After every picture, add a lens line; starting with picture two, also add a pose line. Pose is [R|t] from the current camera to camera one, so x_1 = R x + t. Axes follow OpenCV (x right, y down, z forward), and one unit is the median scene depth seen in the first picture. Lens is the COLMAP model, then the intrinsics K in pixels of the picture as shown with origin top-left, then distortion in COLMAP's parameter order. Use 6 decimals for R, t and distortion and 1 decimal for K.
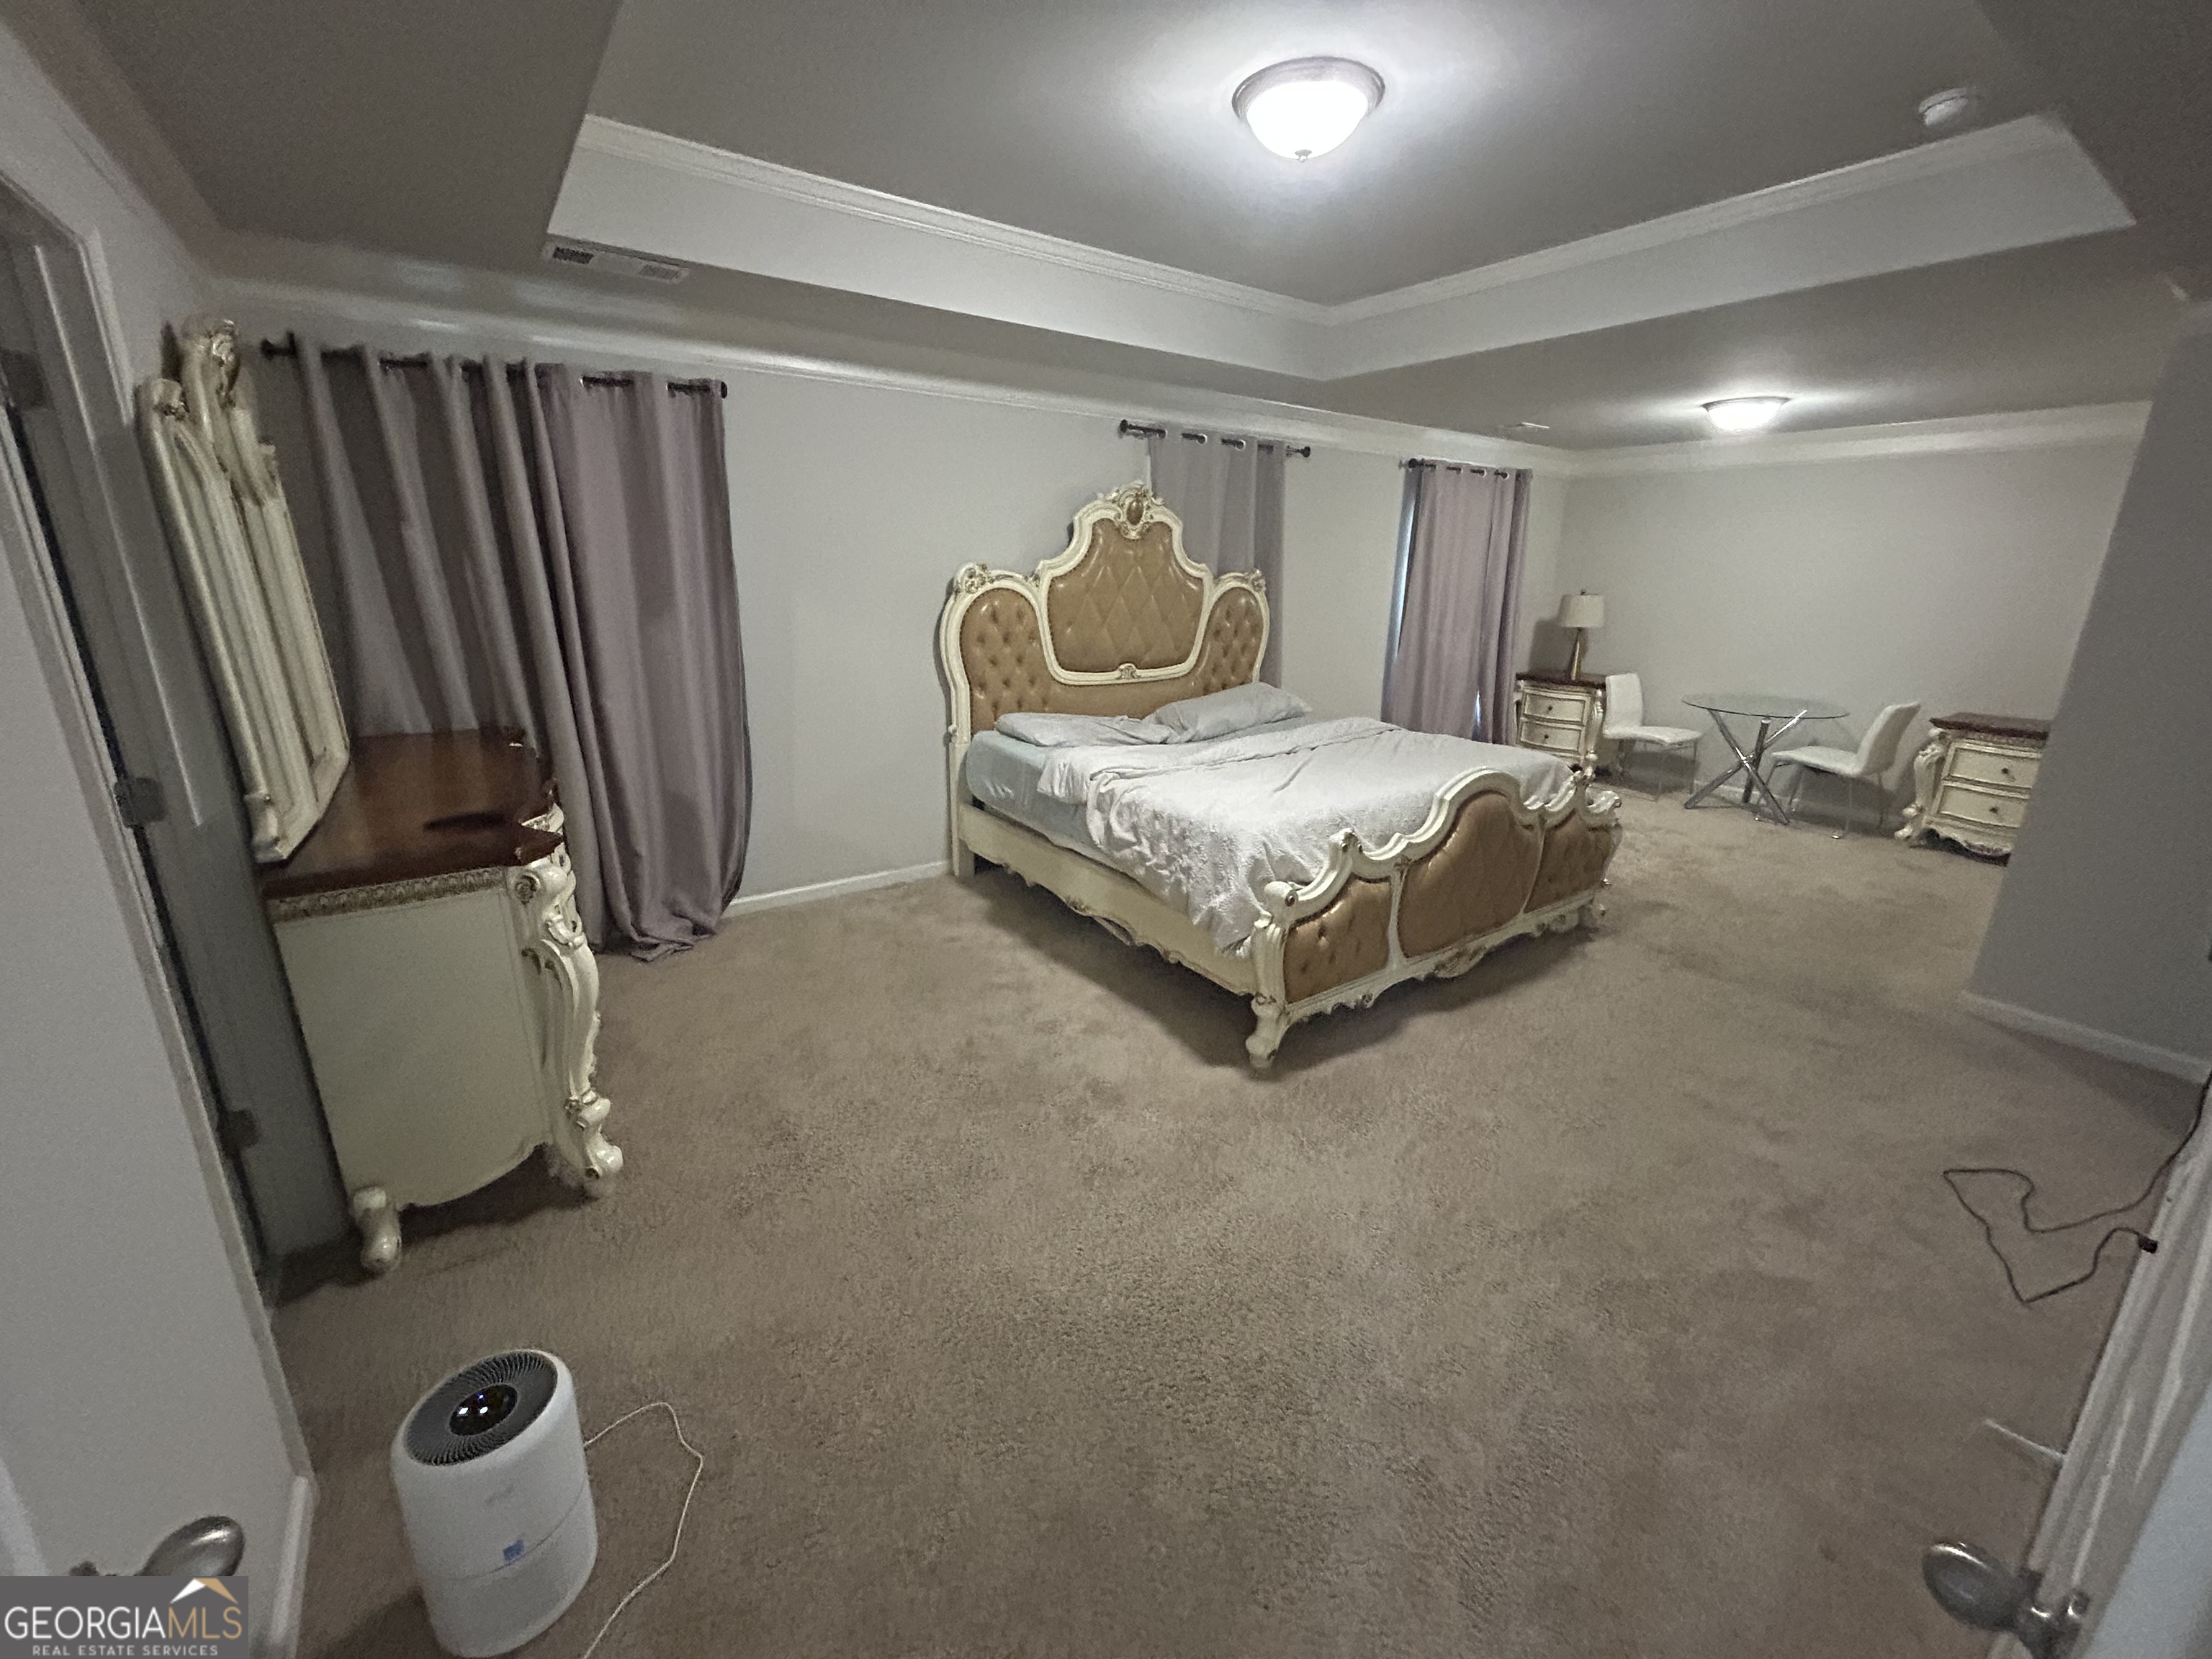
lens RADIAL K [[894.9, 0, 1111.7], [0, 894.9, 828.5], [0, 0, 1]] dist [-0.003310, -0.000339]
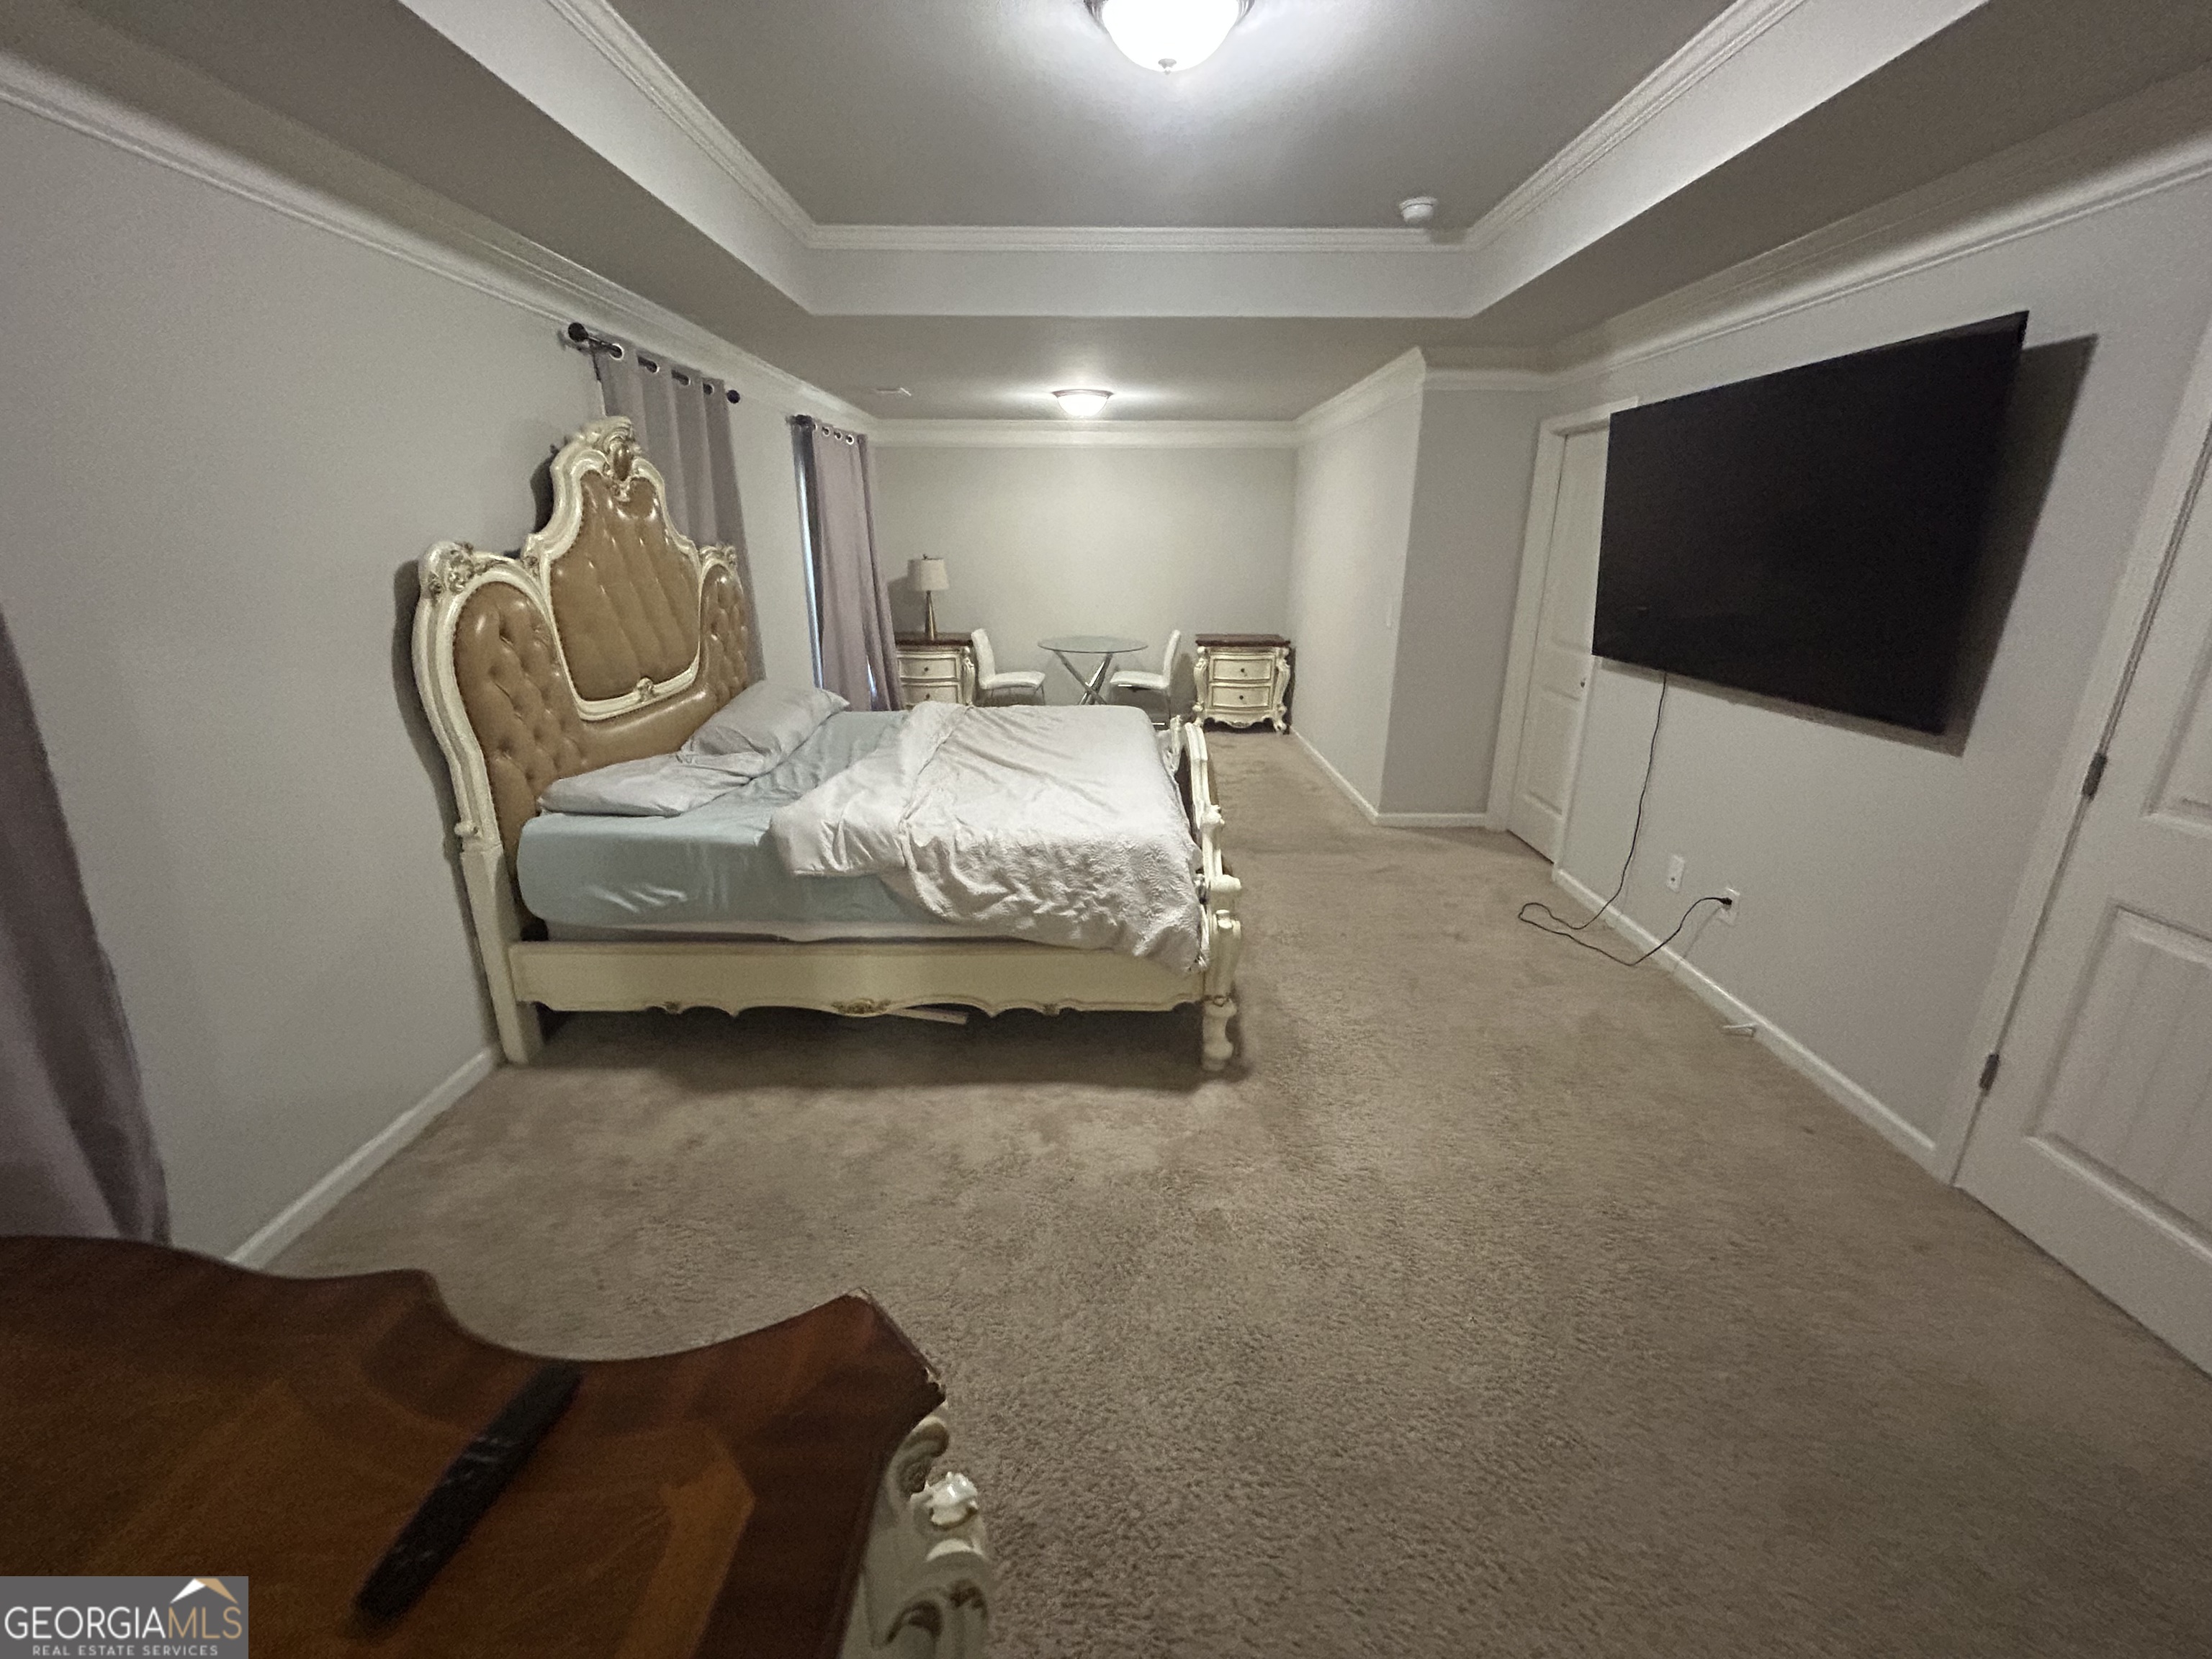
lens RADIAL K [[894.9, 0, 1104.8], [0, 894.9, 821.5], [0, 0, 1]] dist [-0.003310, -0.000339]
pose [[0.587310, -0.257400, 0.767341, -0.388802], [0.233888, 0.961608, 0.143552, -0.104597], [-0.774831, 0.095163, 0.624965, 0.323774]]
